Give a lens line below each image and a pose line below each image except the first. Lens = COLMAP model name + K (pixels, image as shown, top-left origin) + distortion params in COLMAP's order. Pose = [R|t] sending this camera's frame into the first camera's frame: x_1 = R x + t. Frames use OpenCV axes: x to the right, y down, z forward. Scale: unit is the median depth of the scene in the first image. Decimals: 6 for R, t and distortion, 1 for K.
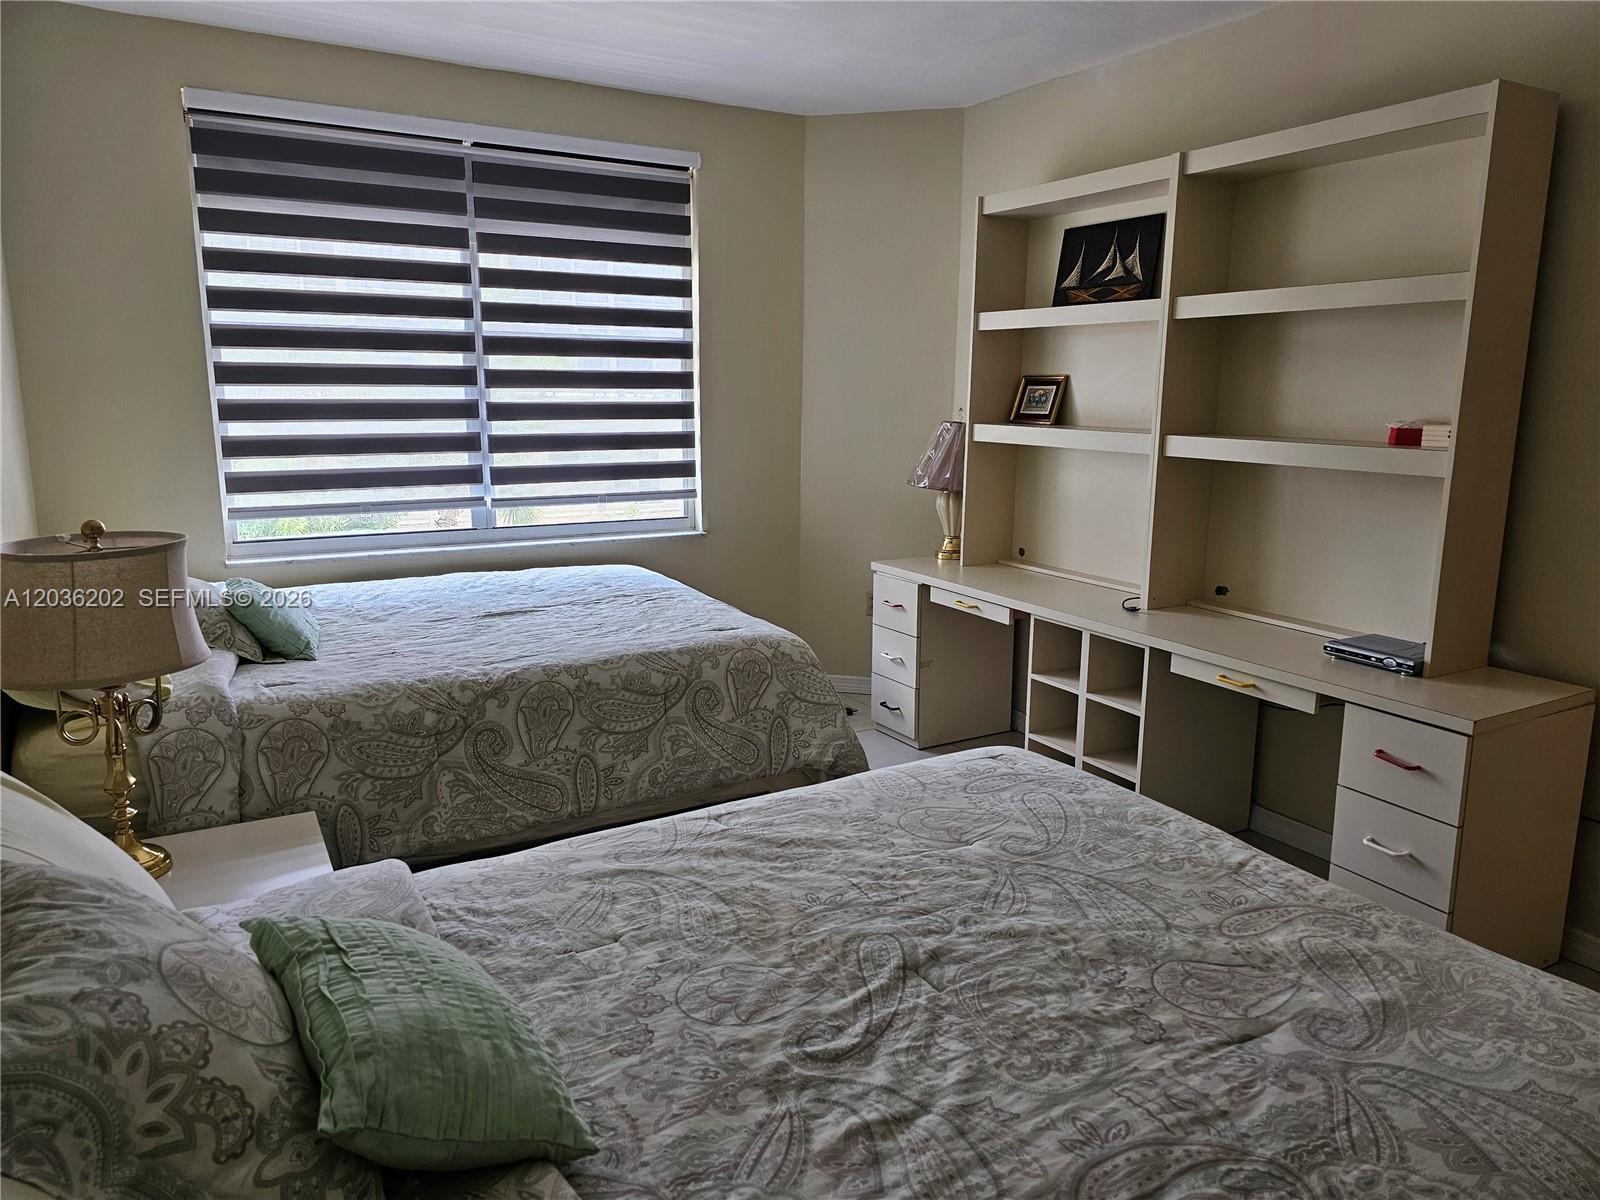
lens RADIAL K [[1079.8, 0, 822.0], [0, 1079.8, 569.4], [0, 0, 1]] dist [0.055436, -0.039943]
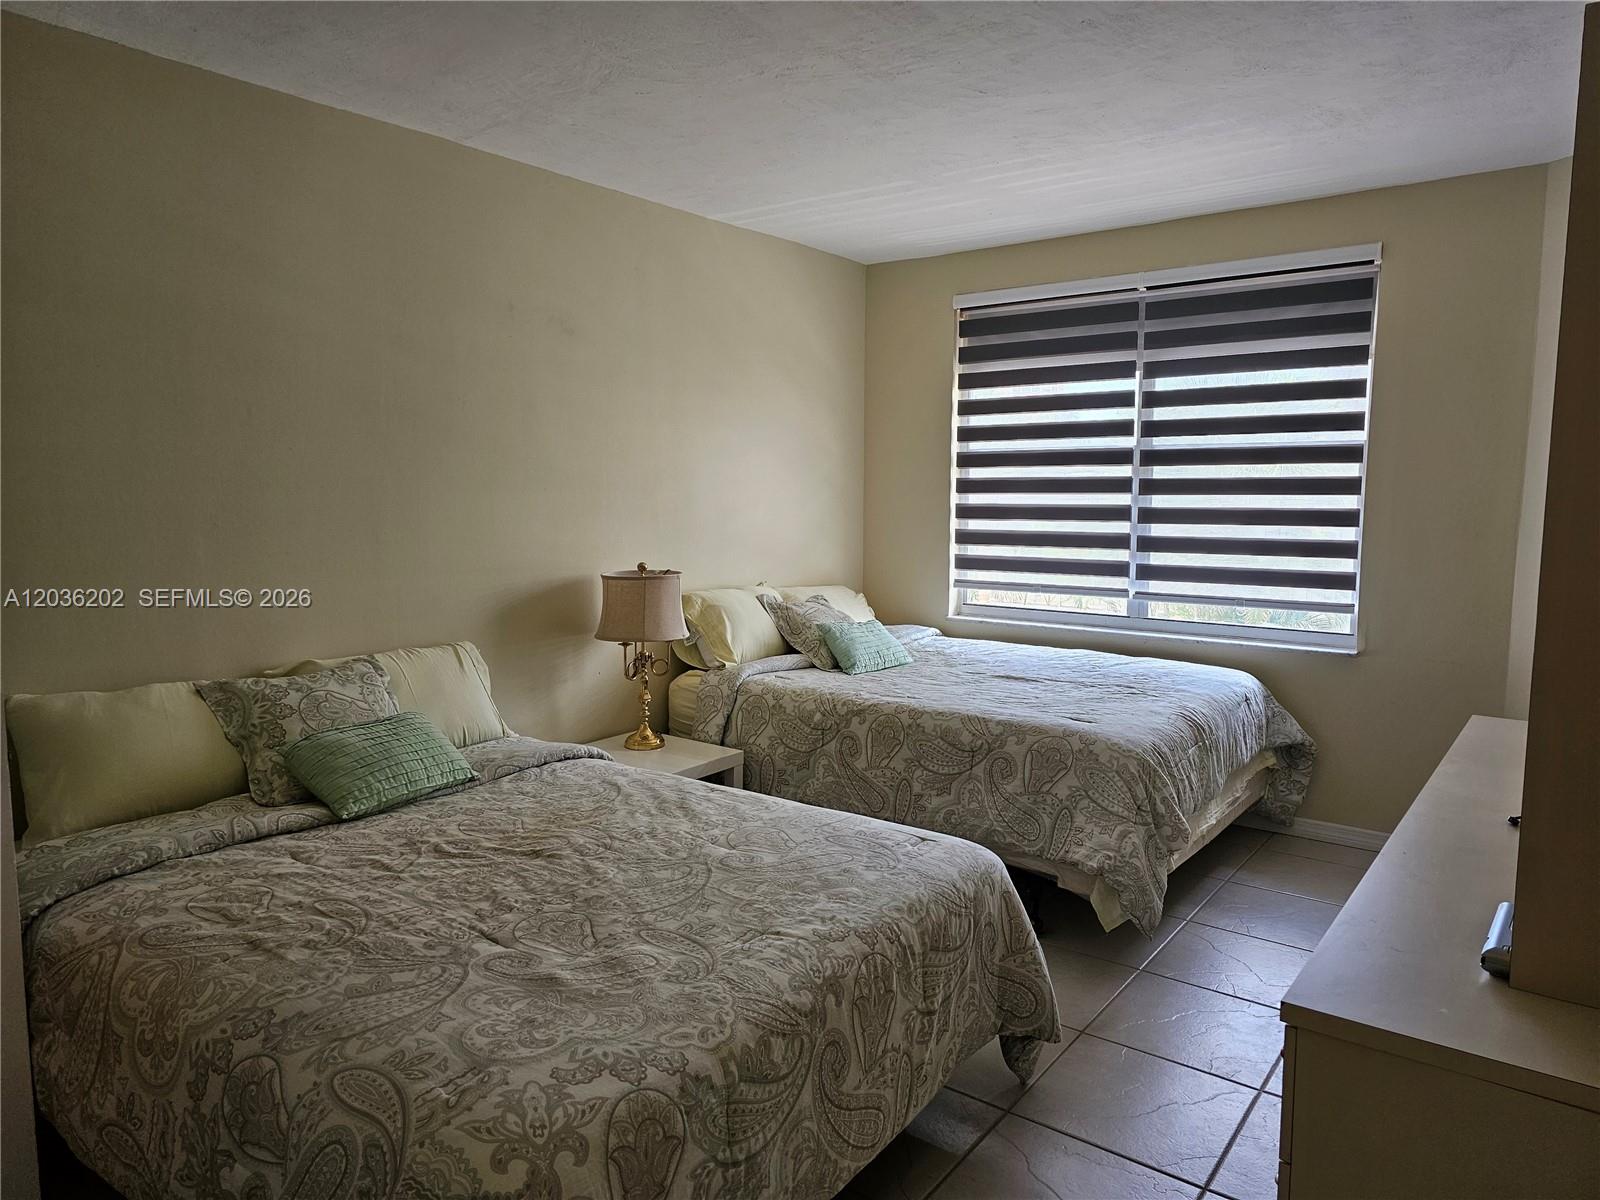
lens RADIAL K [[1079.8, 0, 808.0], [0, 1079.8, 592.8], [0, 0, 1]] dist [0.055436, -0.039943]
pose [[0.377398, 0.090435, -0.921625, 1.339120], [-0.154758, 0.987384, 0.033516, -0.107248], [0.913028, 0.129980, 0.386632, 0.546349]]
